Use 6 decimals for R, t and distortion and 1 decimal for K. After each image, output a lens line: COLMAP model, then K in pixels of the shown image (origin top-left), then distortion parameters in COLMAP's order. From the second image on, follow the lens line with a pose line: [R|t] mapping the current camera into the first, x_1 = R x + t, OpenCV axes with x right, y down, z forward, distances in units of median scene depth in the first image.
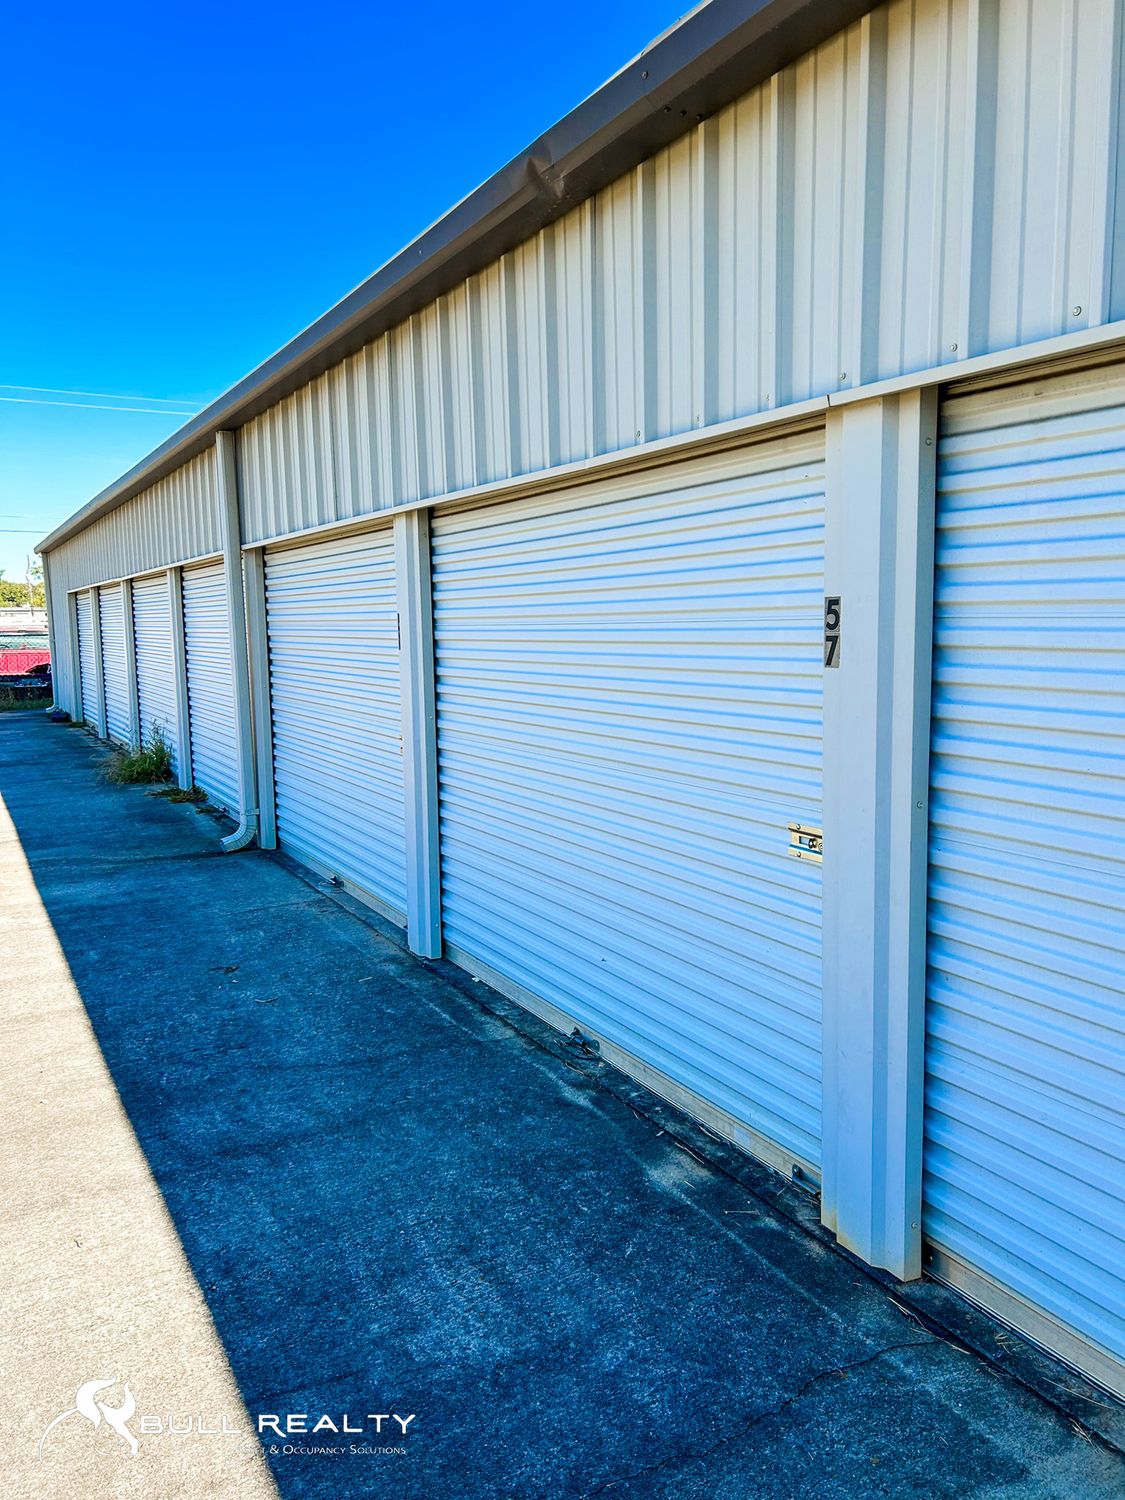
lens RADIAL K [[1122.7, 0, 562.1], [0, 1122.7, 754.4], [0, 0, 1]] dist [0.047897, -0.058331]
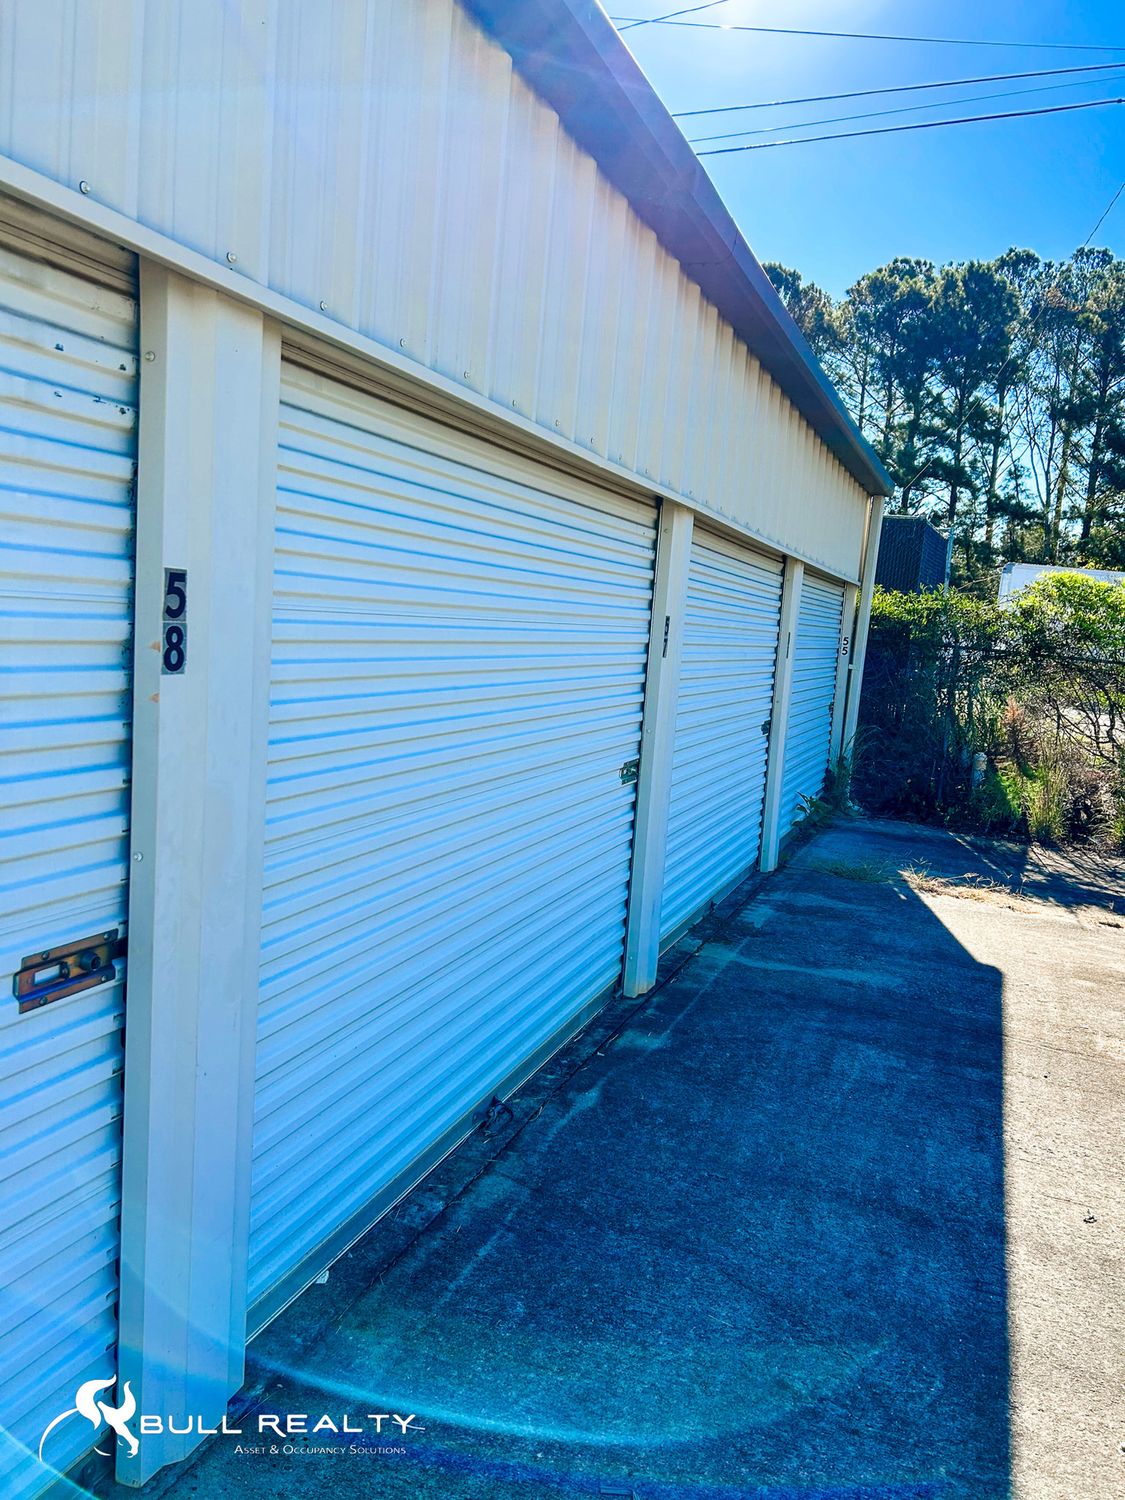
lens RADIAL K [[1122.7, 0, 567.3], [0, 1122.7, 740.3], [0, 0, 1]] dist [0.047897, -0.058331]
pose [[-0.646665, -0.121066, 0.753105, -0.819802], [0.024740, 0.983475, 0.179343, -0.226013], [-0.762373, 0.134607, -0.632984, 1.899410]]
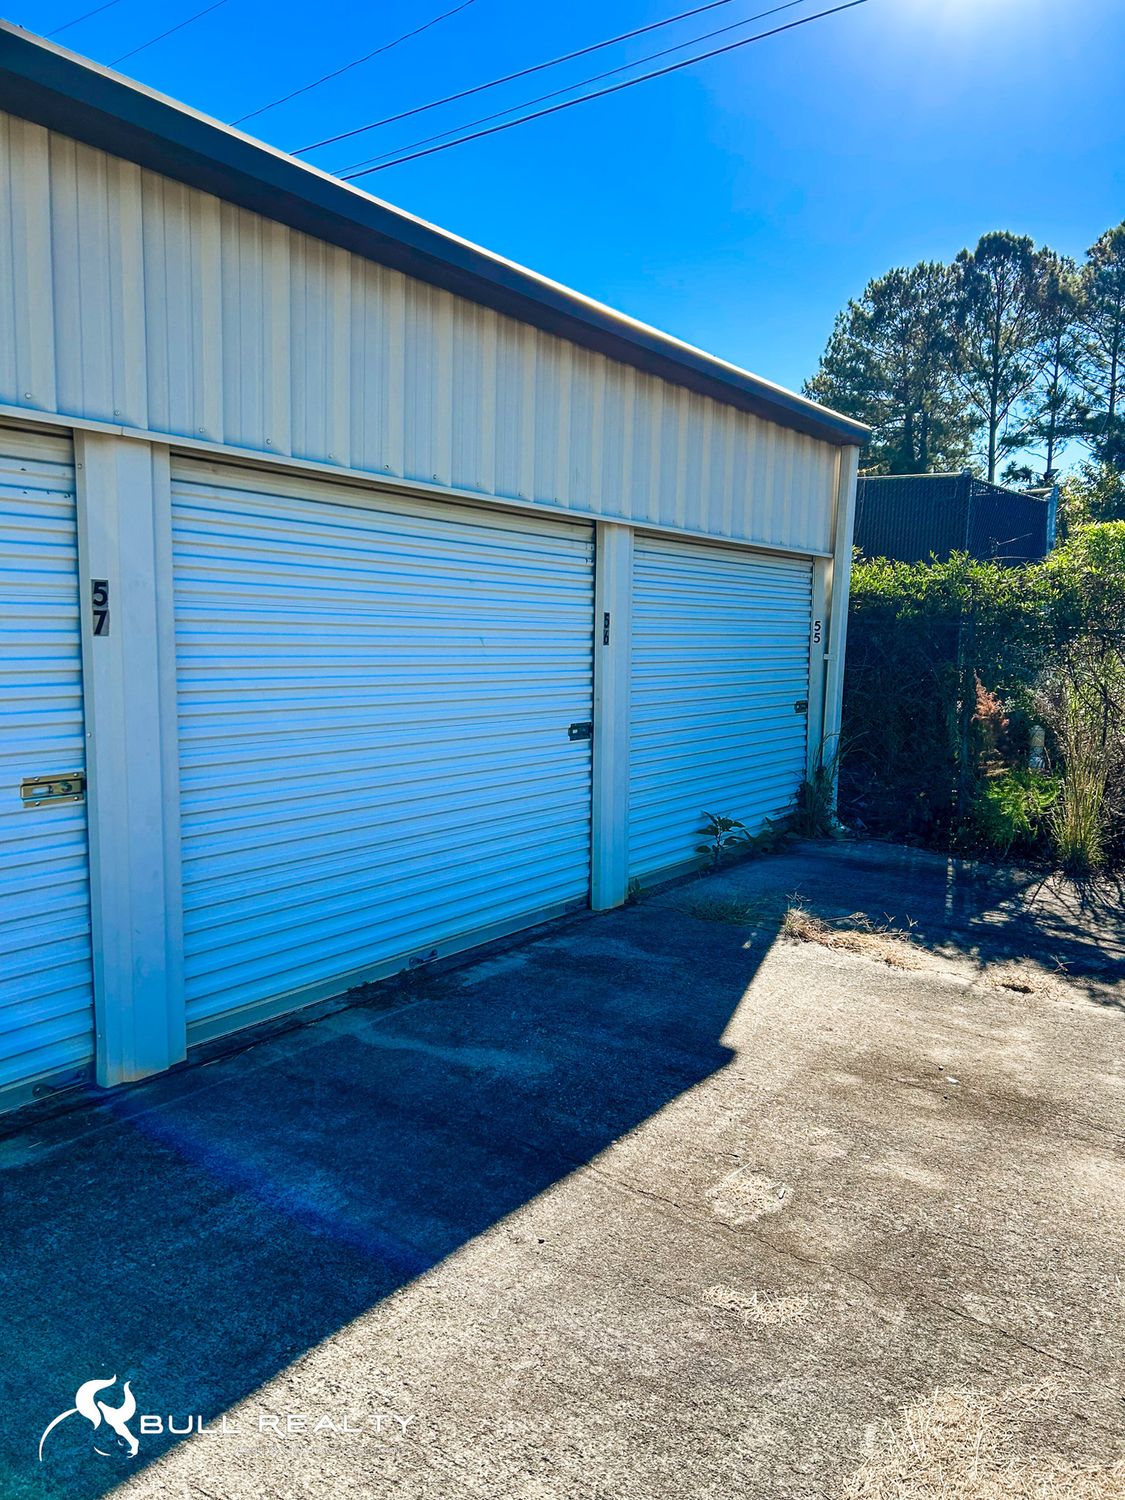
lens RADIAL K [[1122.7, 0, 557.0], [0, 1122.7, 752.0], [0, 0, 1]] dist [0.047897, -0.058331]
pose [[-0.451409, -0.098961, 0.886812, -0.974136], [0.091281, 0.983496, 0.156214, -0.087161], [-0.887636, 0.151466, -0.434926, 0.968929]]
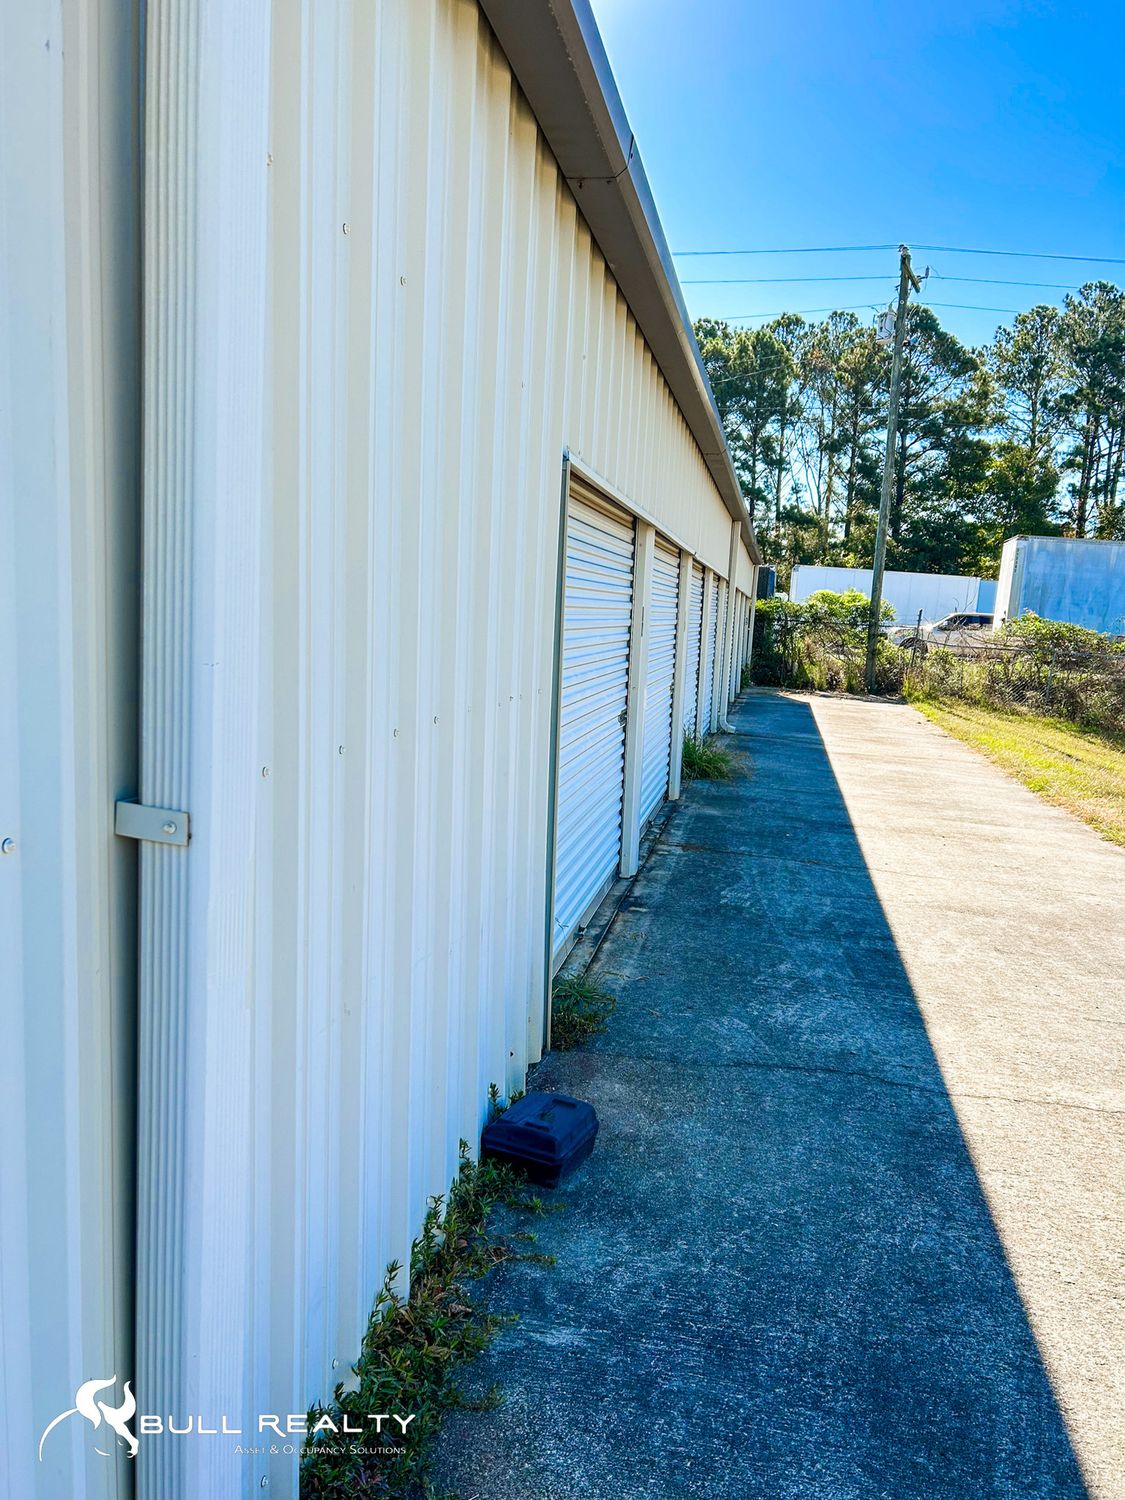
lens RADIAL K [[1122.7, 0, 574.9], [0, 1122.7, 757.1], [0, 0, 1]] dist [0.047897, -0.058331]
pose [[-0.774934, -0.101718, 0.623803, -3.214313], [0.043915, 0.975914, 0.213688, -0.752117], [-0.630514, 0.192989, -0.751803, 6.503497]]
